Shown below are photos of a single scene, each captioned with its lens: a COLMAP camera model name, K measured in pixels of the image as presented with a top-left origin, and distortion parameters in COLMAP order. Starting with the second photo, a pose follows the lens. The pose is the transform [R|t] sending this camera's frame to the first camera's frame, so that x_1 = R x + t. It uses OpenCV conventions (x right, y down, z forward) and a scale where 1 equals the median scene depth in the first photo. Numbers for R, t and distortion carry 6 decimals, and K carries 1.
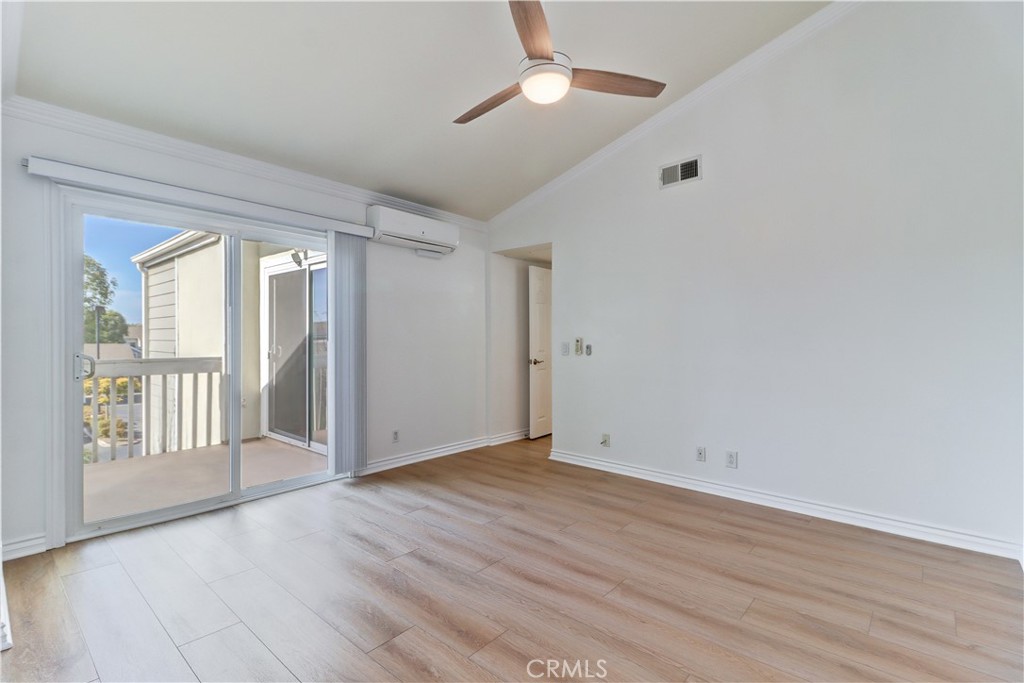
lens RADIAL K [[474.0, 0, 511.2], [0, 474.0, 344.0], [0, 0, 1]] dist [0.010971, -0.004762]
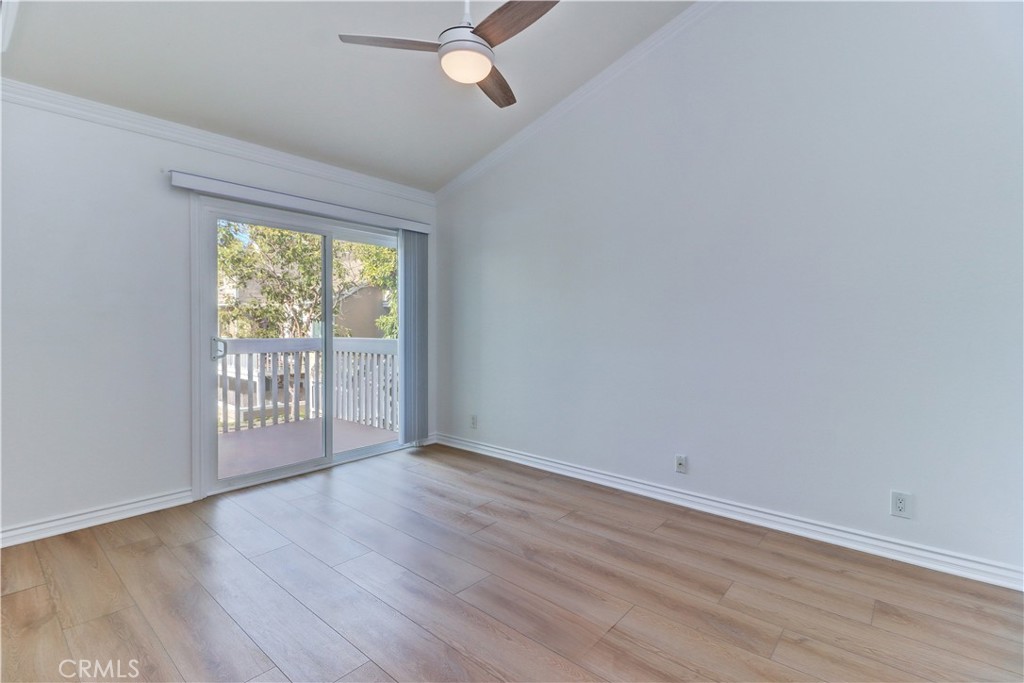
lens RADIAL K [[474.0, 0, 511.5], [0, 474.0, 334.5], [0, 0, 1]] dist [0.010971, -0.004762]
pose [[0.999936, -0.003019, 0.010937, -0.132824], [0.002889, 0.999925, 0.011900, 0.000565], [-0.010972, -0.011868, 0.999869, -0.144603]]
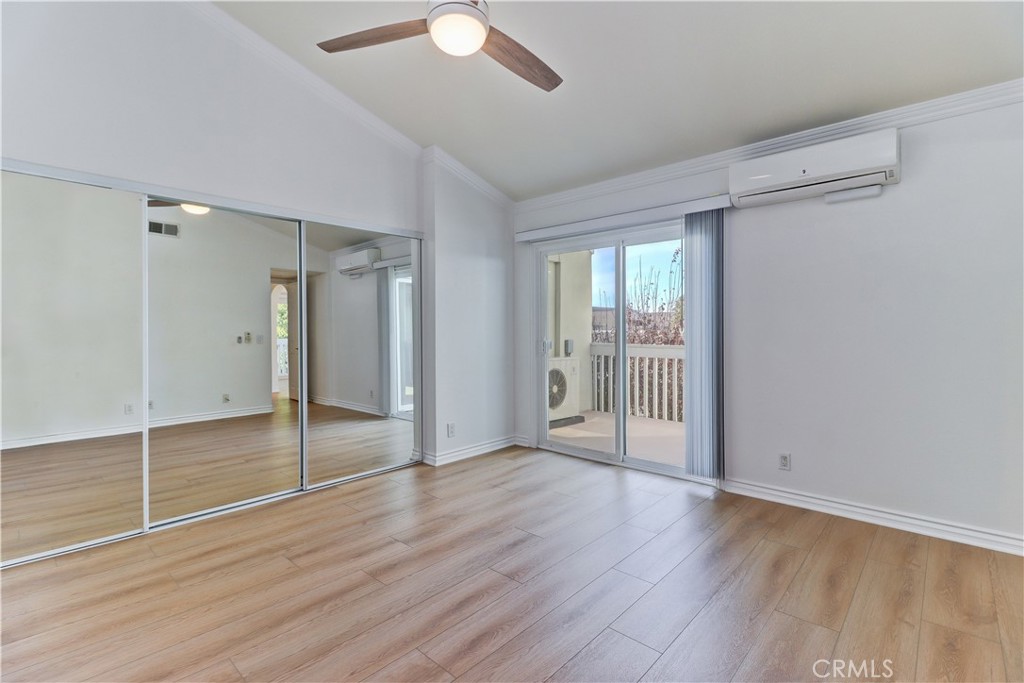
lens RADIAL K [[474.0, 0, 510.1], [0, 474.0, 333.9], [0, 0, 1]] dist [0.010971, -0.004762]
pose [[-0.036292, 0.008847, -0.999302, 0.578088], [-0.004003, 0.999952, 0.008998, -0.008835], [0.999333, 0.004327, -0.036254, 0.688047]]
